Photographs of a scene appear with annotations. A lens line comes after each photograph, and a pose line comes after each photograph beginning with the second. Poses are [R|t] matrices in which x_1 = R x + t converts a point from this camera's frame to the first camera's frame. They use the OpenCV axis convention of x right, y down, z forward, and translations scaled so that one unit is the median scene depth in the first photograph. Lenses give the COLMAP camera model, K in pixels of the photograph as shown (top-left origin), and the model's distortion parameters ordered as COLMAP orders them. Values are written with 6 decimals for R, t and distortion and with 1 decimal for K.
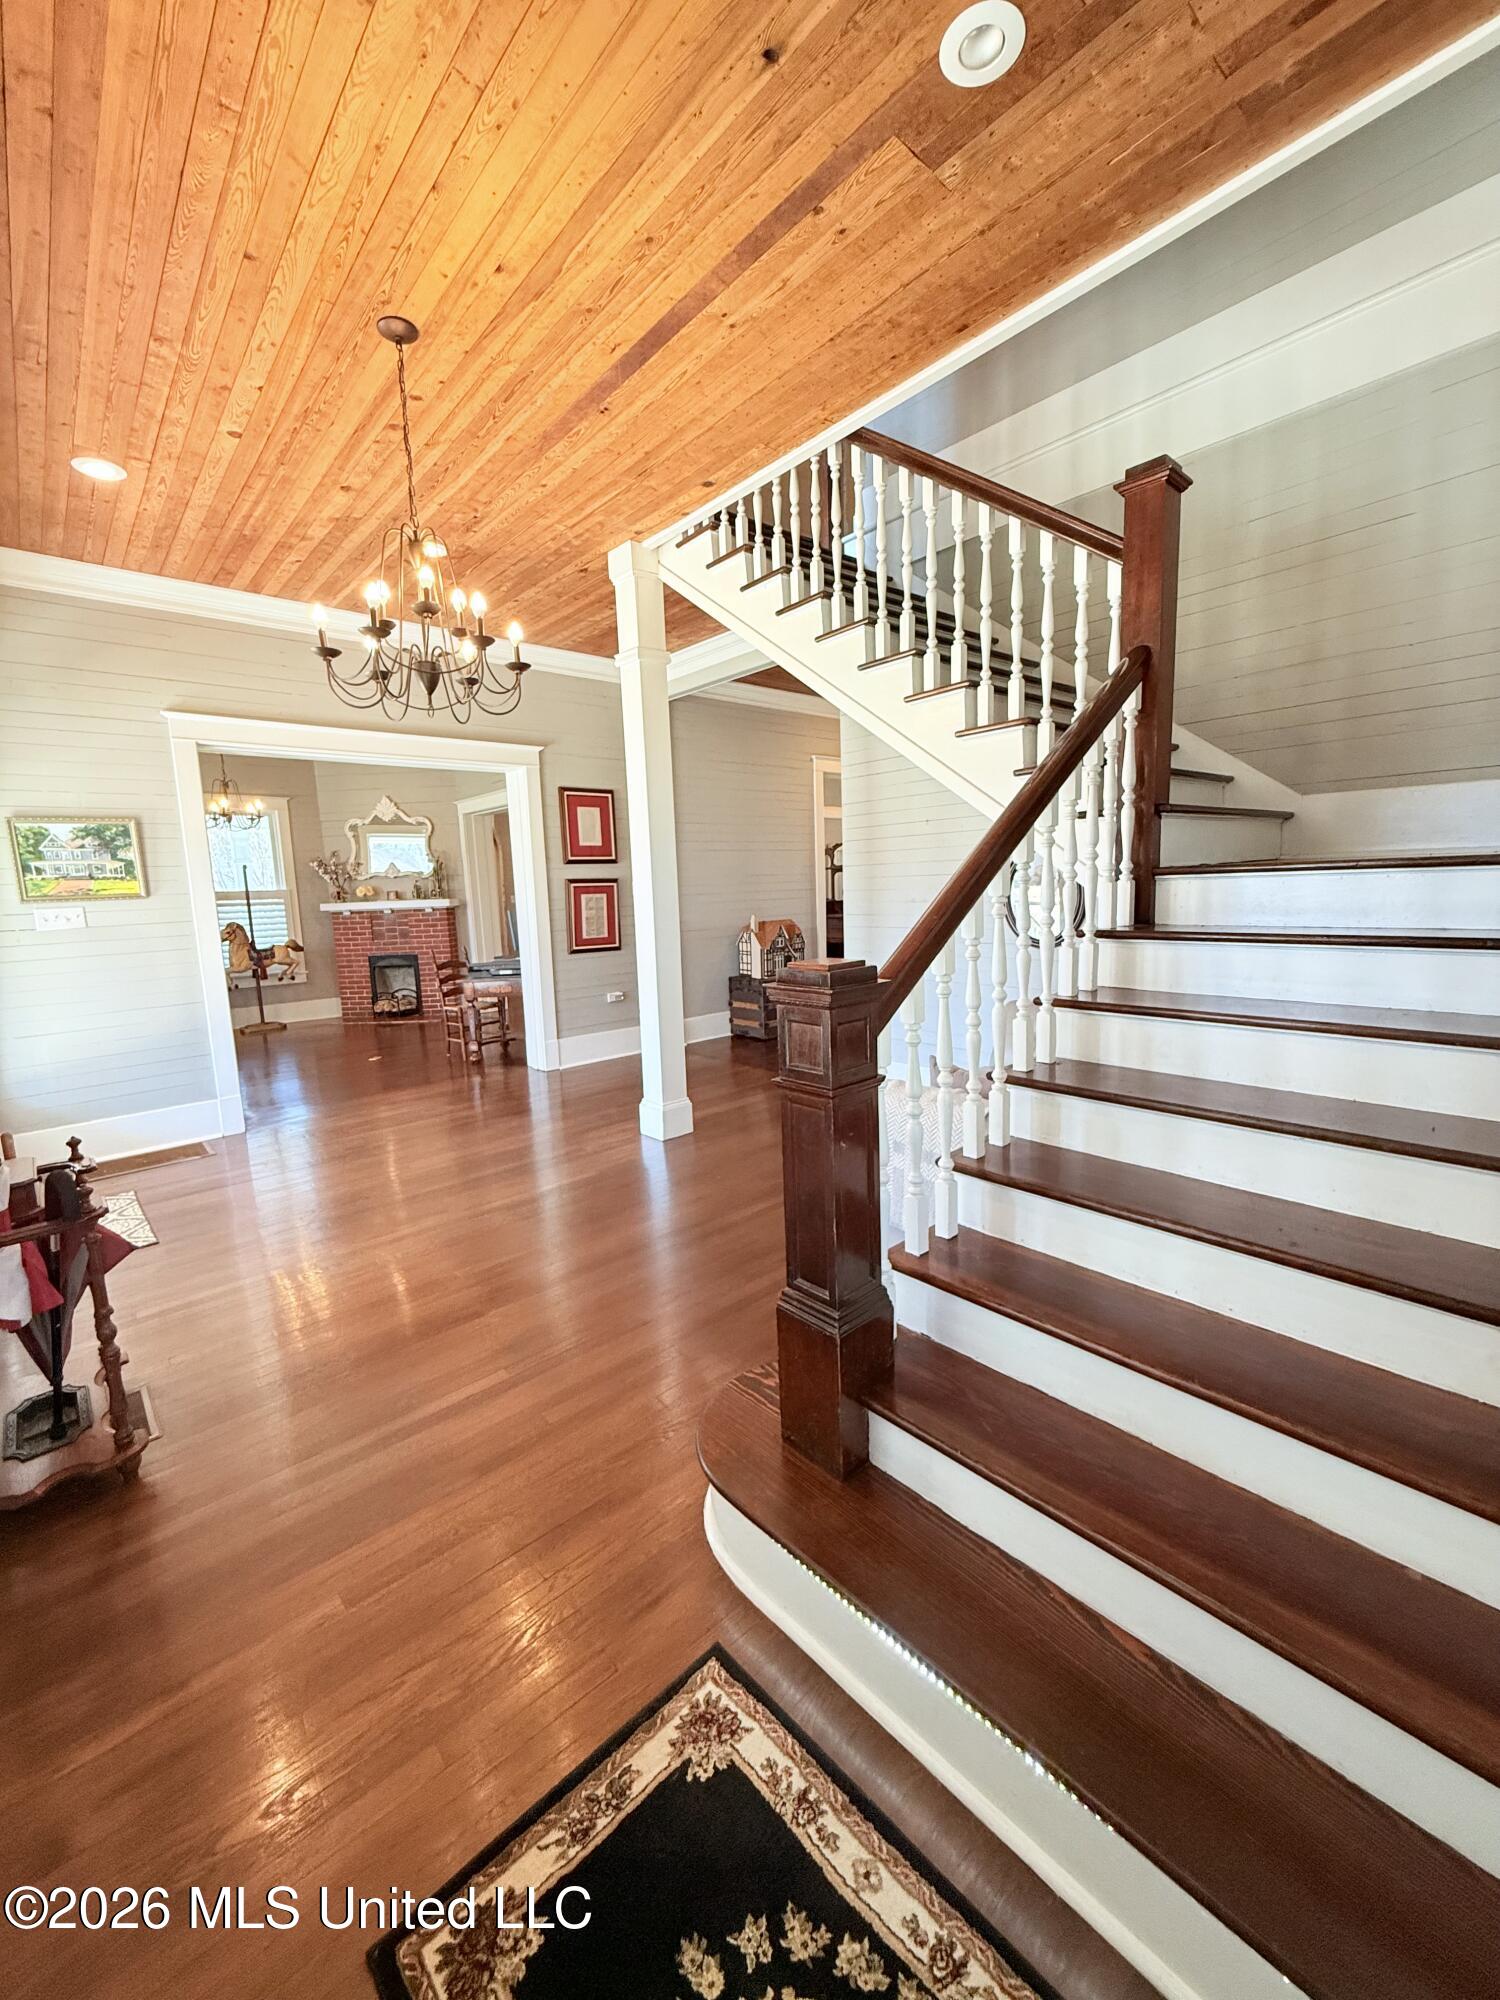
lens RADIAL K [[796.6, 0, 747.4], [0, 796.6, 996.4], [0, 0, 1]] dist [0.000846, -0.000133]
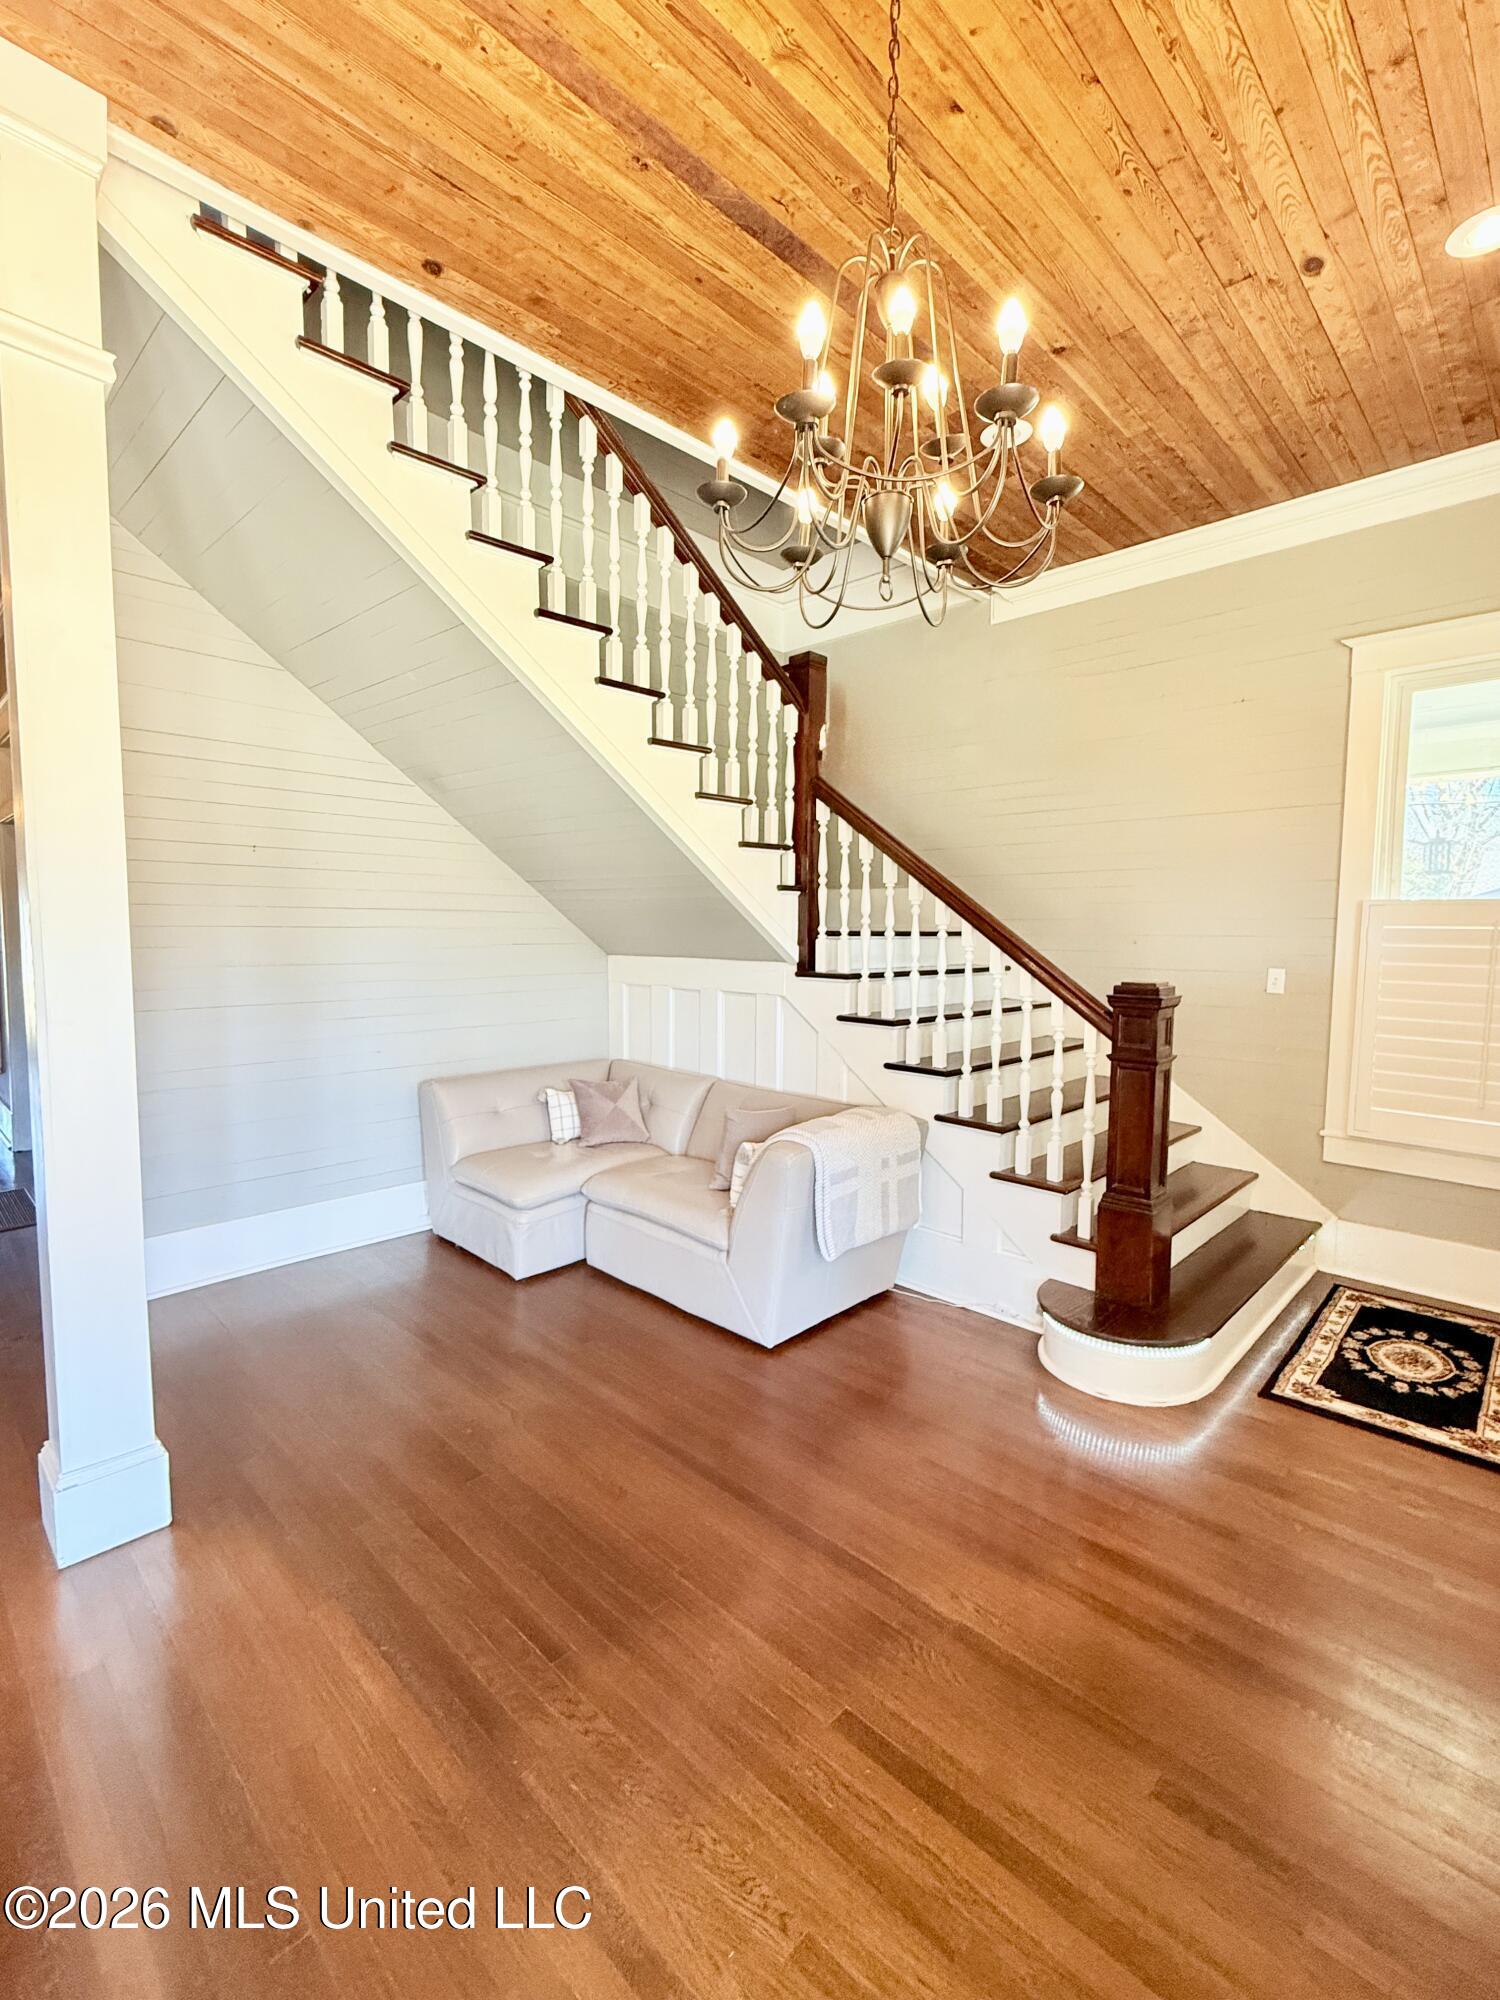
lens RADIAL K [[885.0, 0, 746.4], [0, 885.0, 998.5], [0, 0, 1]] dist [0.003423, 0.000125]
pose [[-0.072080, -0.042669, 0.996486, -1.501762], [0.136057, 0.989325, 0.052204, -0.199666], [-0.988075, 0.139342, -0.065505, 1.761389]]
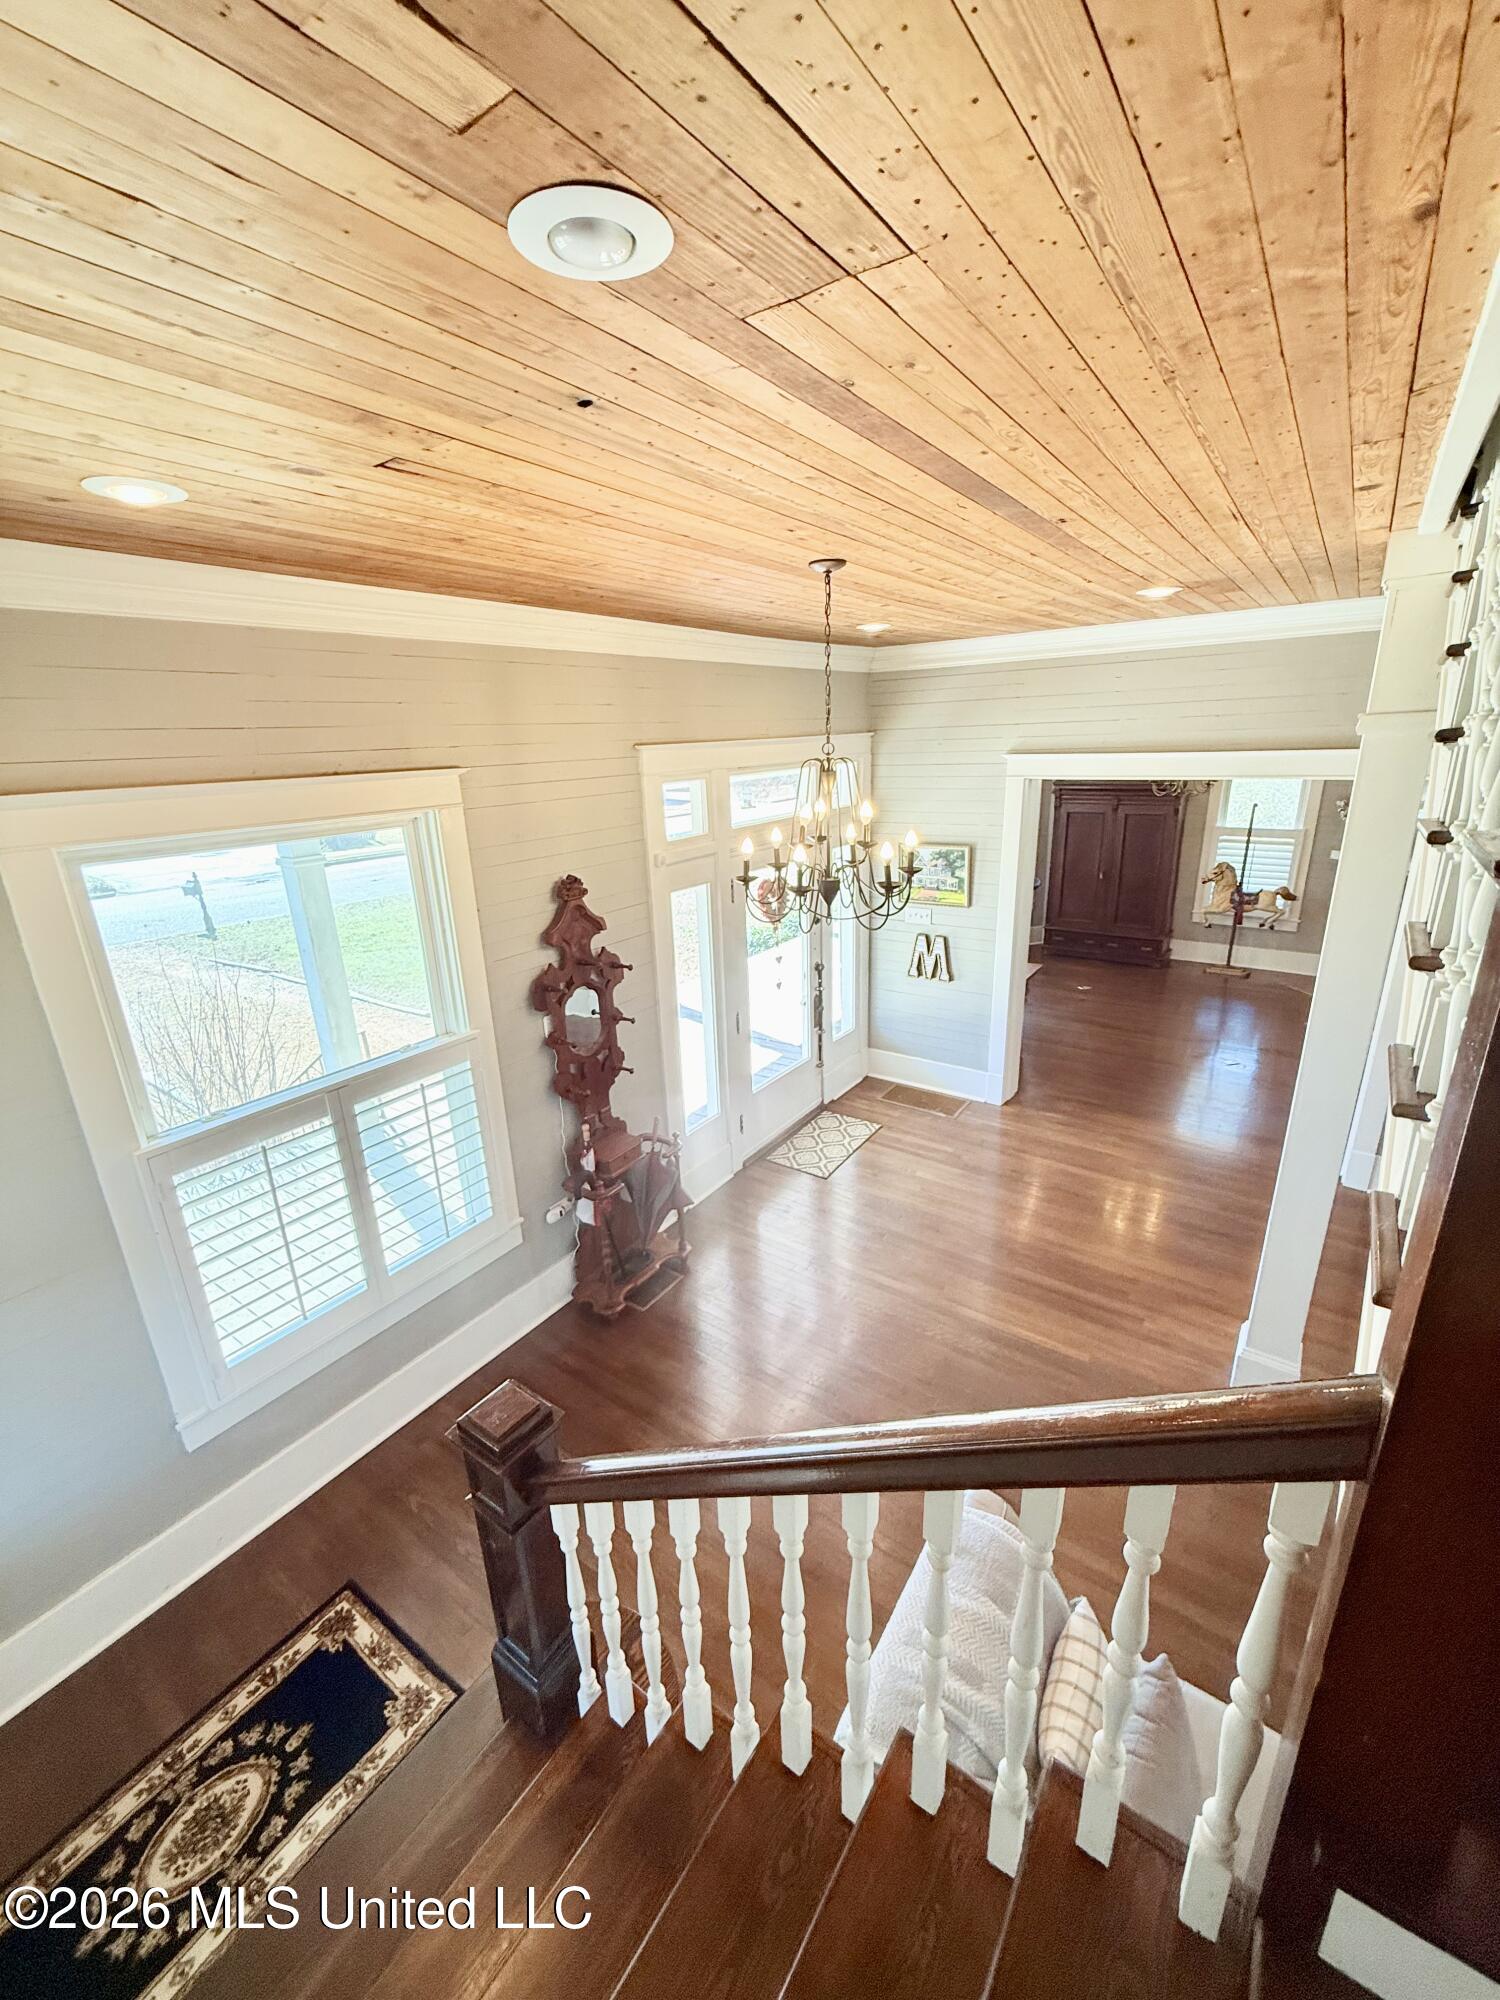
lens RADIAL K [[796.6, 0, 747.3], [0, 796.6, 992.3], [0, 0, 1]] dist [0.000846, -0.000133]
pose [[0.214273, 0.323949, -0.921490, 0.912884], [-0.107671, 0.945486, 0.307348, -0.874068], [0.970821, 0.033361, 0.237472, 0.954290]]
